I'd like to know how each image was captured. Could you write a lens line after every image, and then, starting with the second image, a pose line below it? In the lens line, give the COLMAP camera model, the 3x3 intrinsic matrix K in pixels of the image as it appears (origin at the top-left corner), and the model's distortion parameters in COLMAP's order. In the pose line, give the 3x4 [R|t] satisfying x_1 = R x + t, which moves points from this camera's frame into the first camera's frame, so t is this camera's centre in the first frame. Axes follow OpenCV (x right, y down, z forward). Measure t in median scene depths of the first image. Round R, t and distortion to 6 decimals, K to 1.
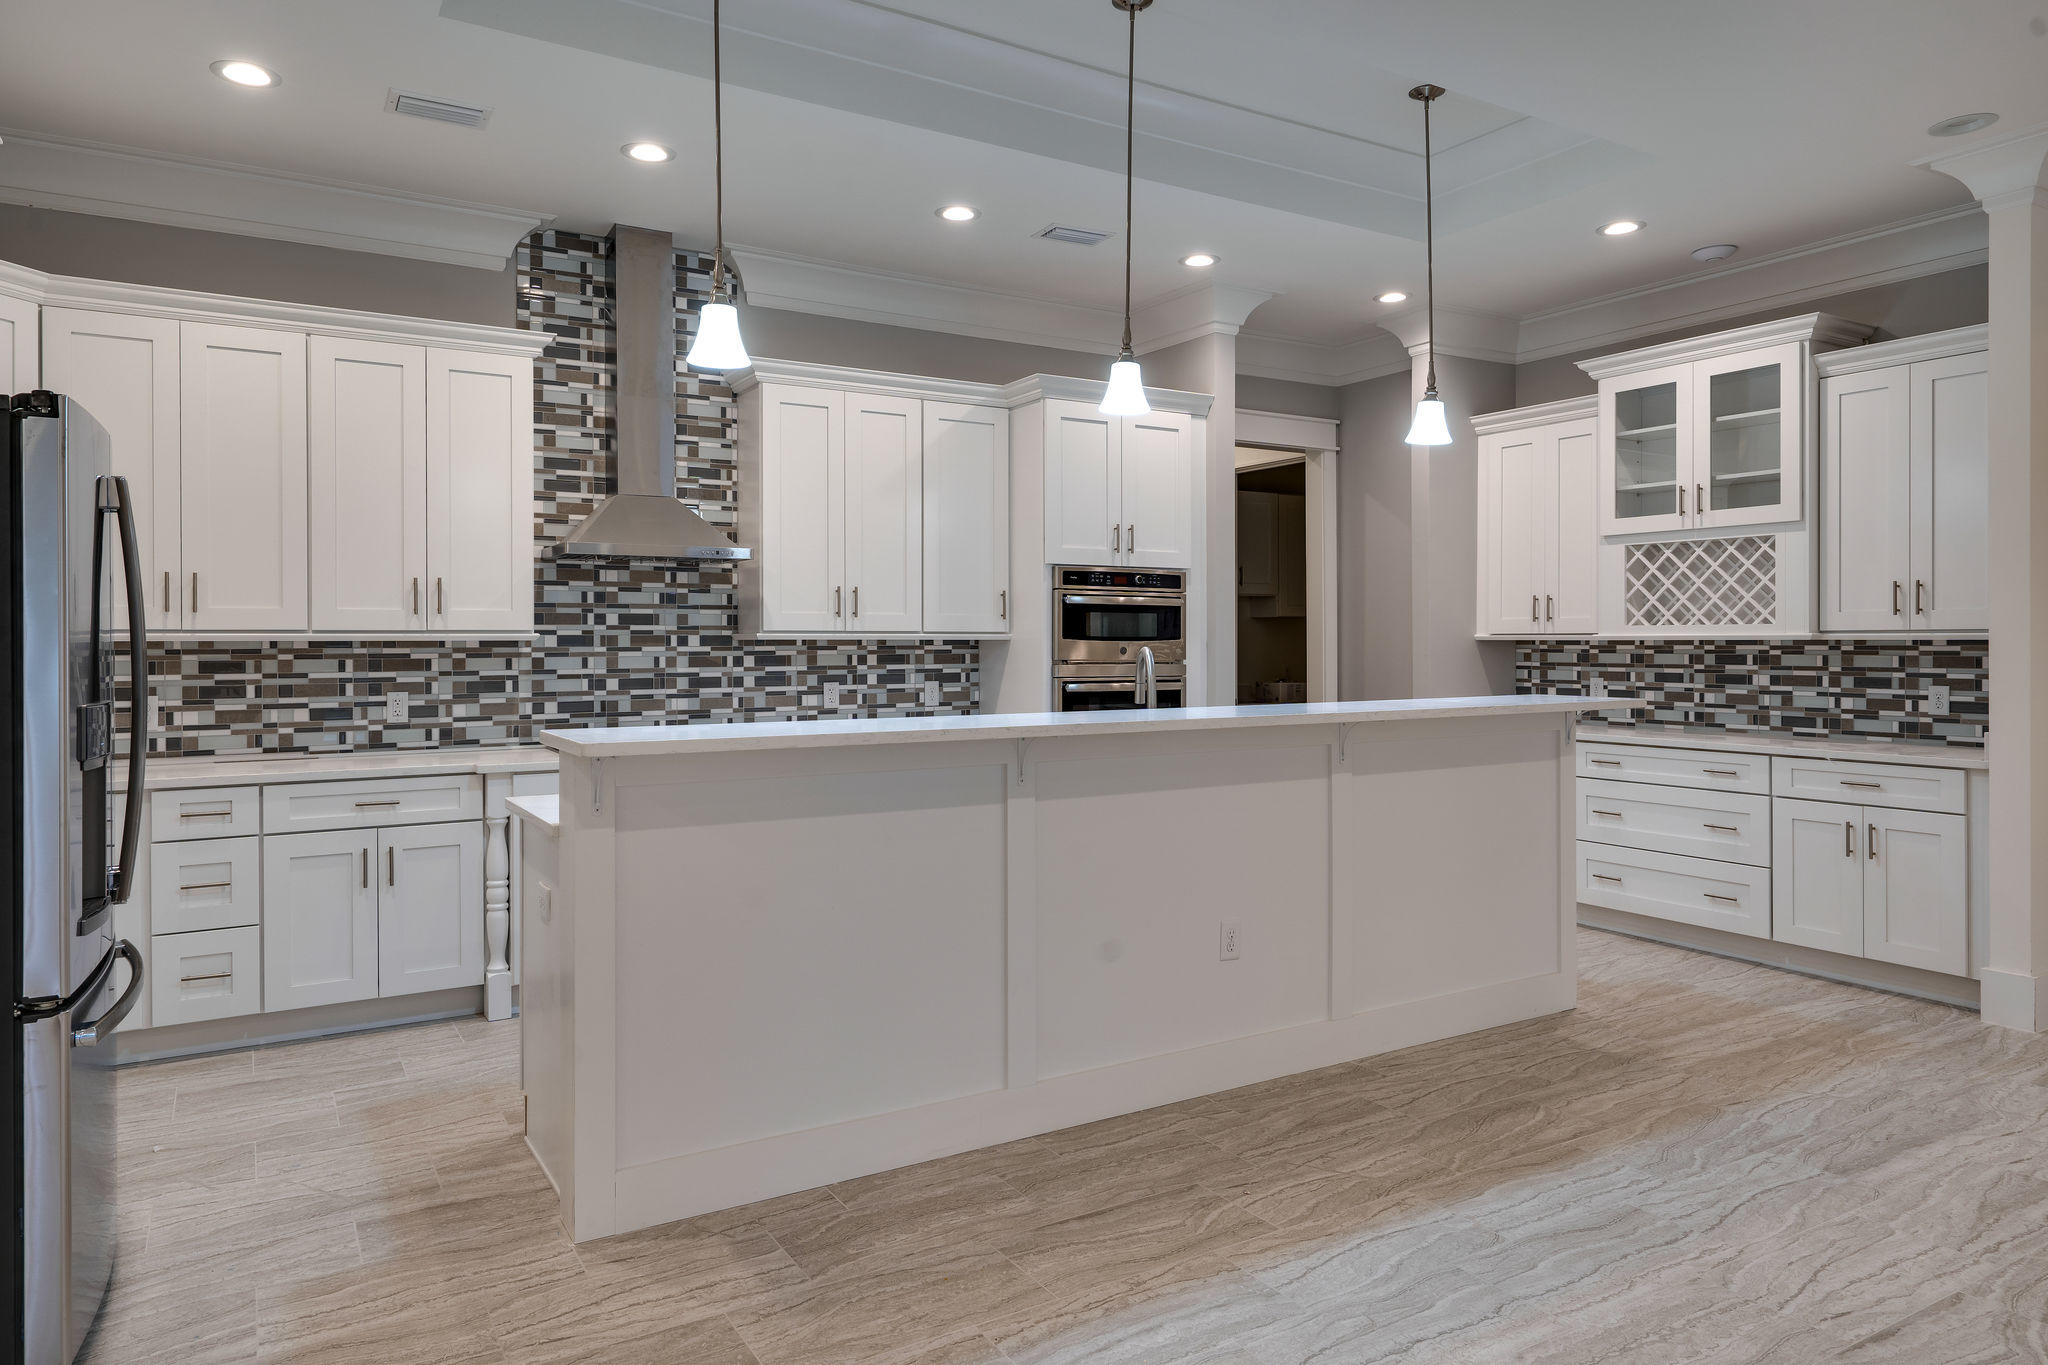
lens RADIAL K [[1284.7, 0, 1008.8], [0, 1284.7, 644.3], [0, 0, 1]] dist [0.008324, 0.002009]
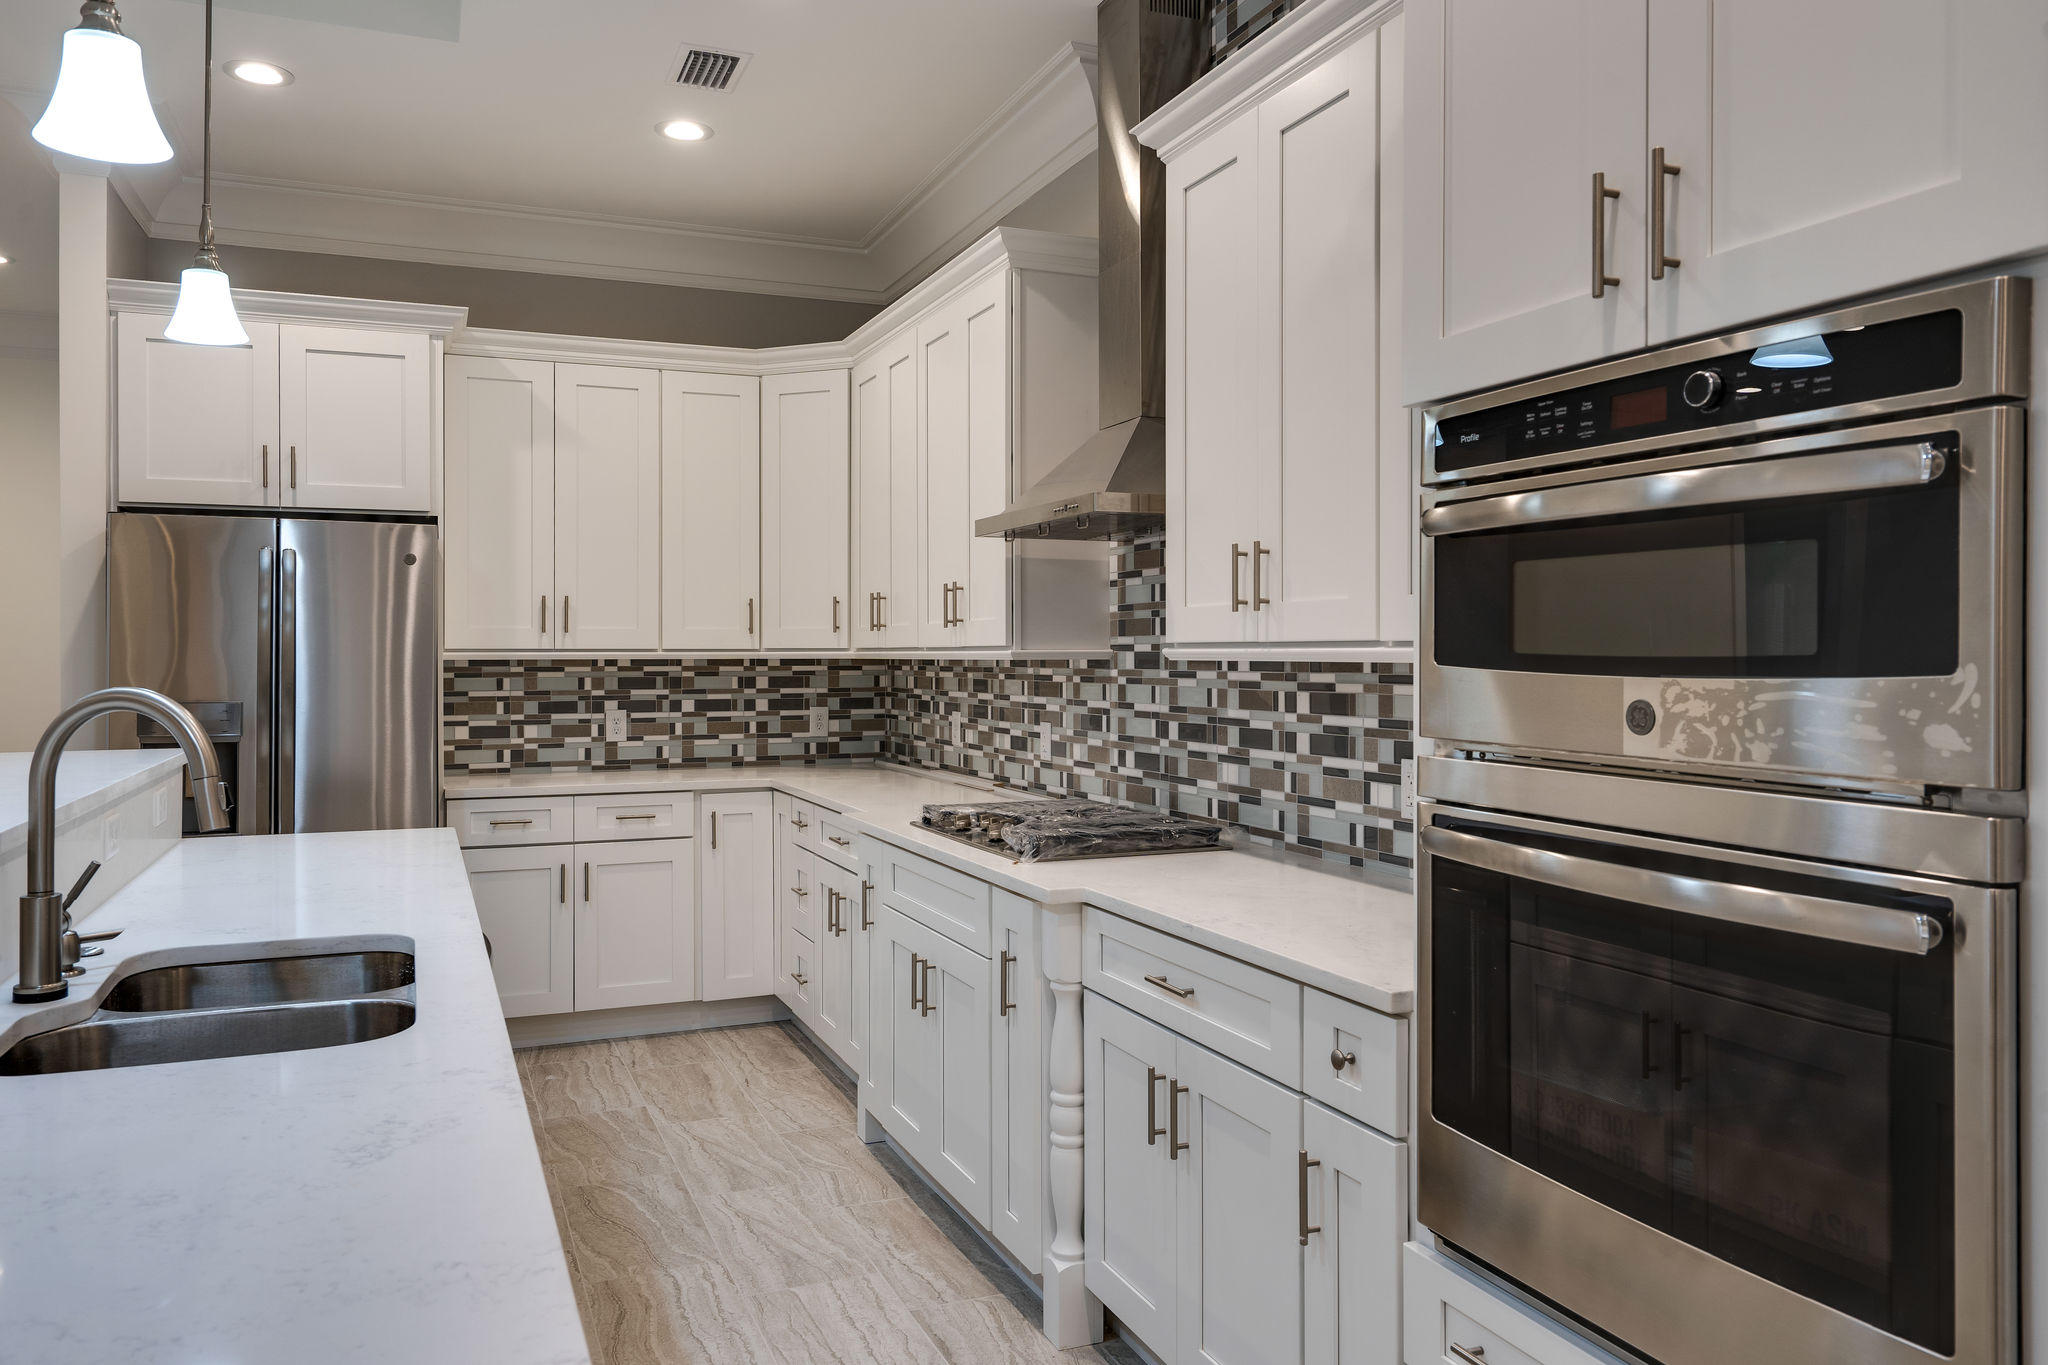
lens RADIAL K [[1434.0, 0, 1017.1], [0, 1434.0, 627.6], [0, 0, 1]] dist [-0.002892, -0.001738]
pose [[-0.142513, -0.017097, -0.989645, 0.381075], [-0.003034, 0.999854, -0.016837, -0.006676], [0.989788, 0.000603, -0.142544, 0.993996]]
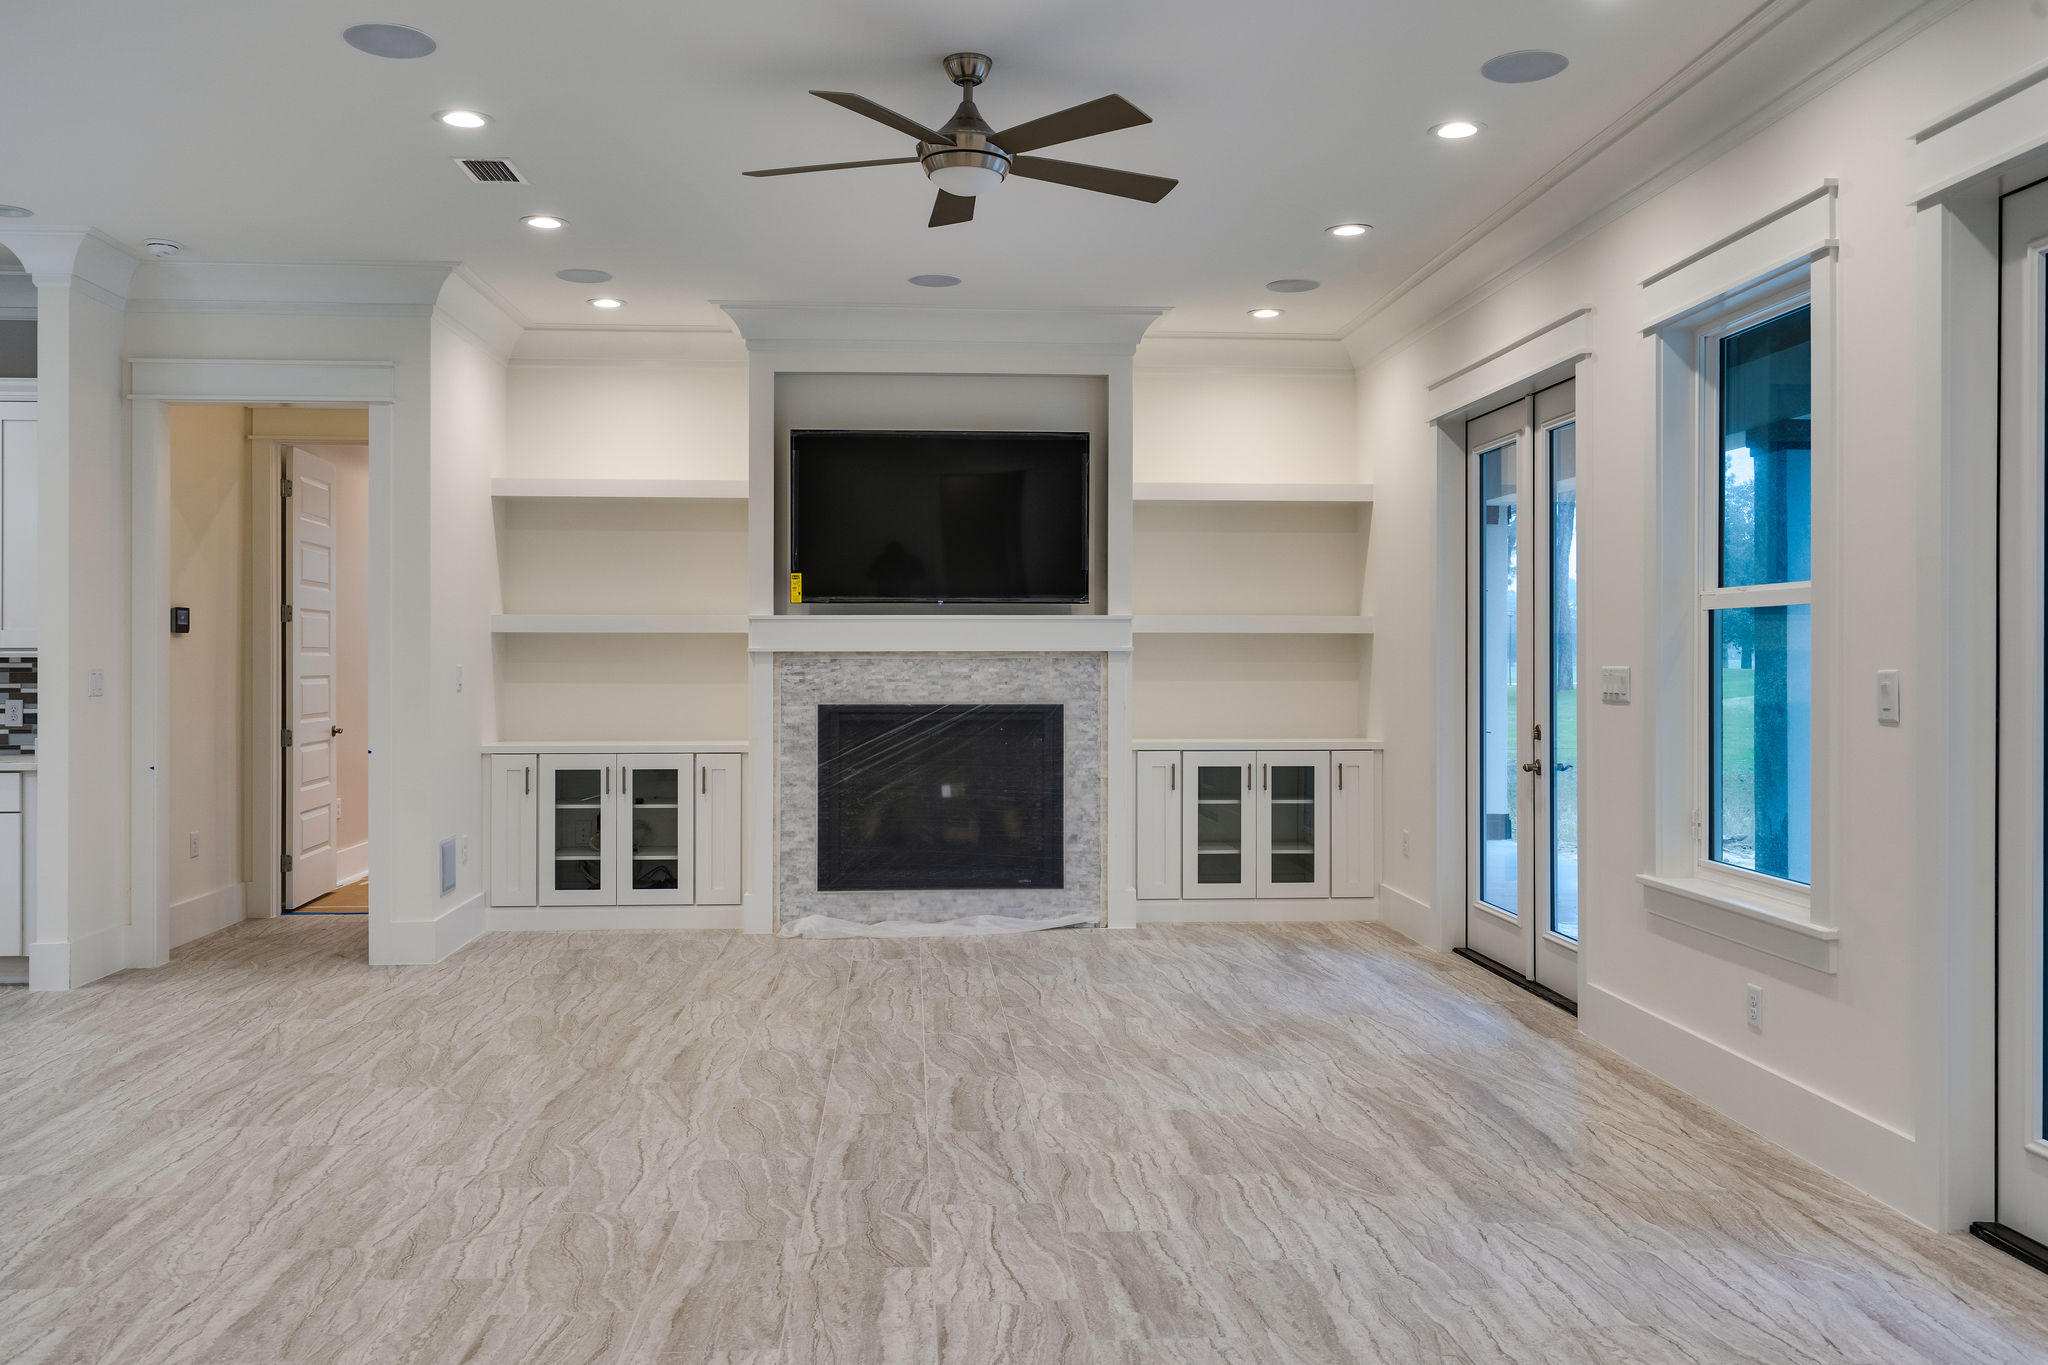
lens RADIAL K [[1620.1, 0, 1012.7], [0, 1620.1, 654.7], [0, 0, 1]] dist [0.006382, 0.000597]
pose [[0.454814, 0.003674, 0.890579, -0.109458], [0.001371, 0.999987, -0.004826, 0.001891], [-0.890585, 0.003416, 0.454803, -0.351338]]
